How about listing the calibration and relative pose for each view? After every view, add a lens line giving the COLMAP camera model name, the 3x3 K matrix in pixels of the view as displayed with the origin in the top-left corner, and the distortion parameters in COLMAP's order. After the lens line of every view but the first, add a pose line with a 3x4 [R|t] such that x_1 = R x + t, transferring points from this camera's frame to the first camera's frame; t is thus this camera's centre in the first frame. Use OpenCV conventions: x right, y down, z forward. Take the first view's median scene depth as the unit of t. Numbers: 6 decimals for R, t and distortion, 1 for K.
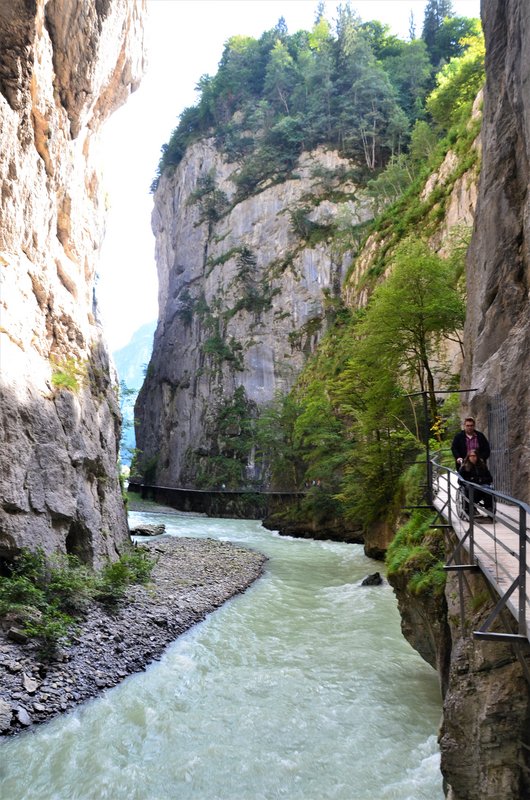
lens RADIAL K [[630.2, 0, 263.9], [0, 630.2, 402.9], [0, 0, 1]] dist [-0.115693, 0.050591]
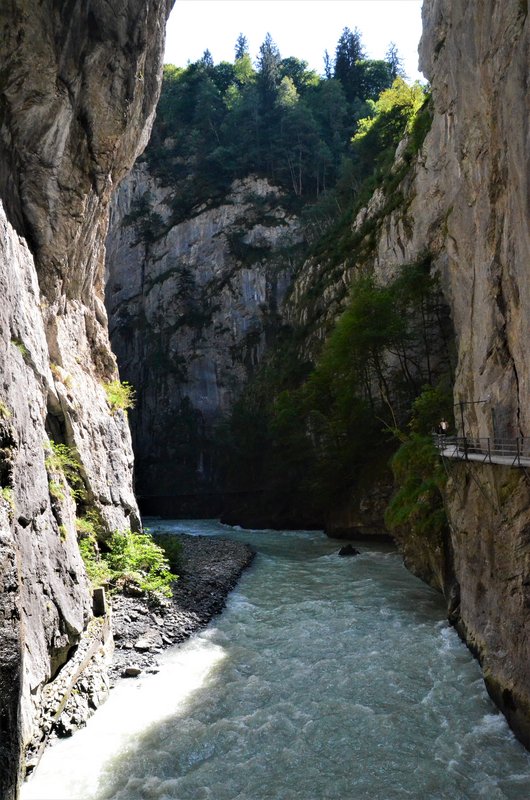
lens RADIAL K [[630.2, 0, 264.3], [0, 630.2, 400.0], [0, 0, 1]] dist [-0.115693, 0.050591]
pose [[0.988467, -0.037636, 0.146686, -0.063214], [0.039809, 0.999136, -0.011907, -0.002786], [-0.146111, 0.017609, 0.989111, -0.084374]]
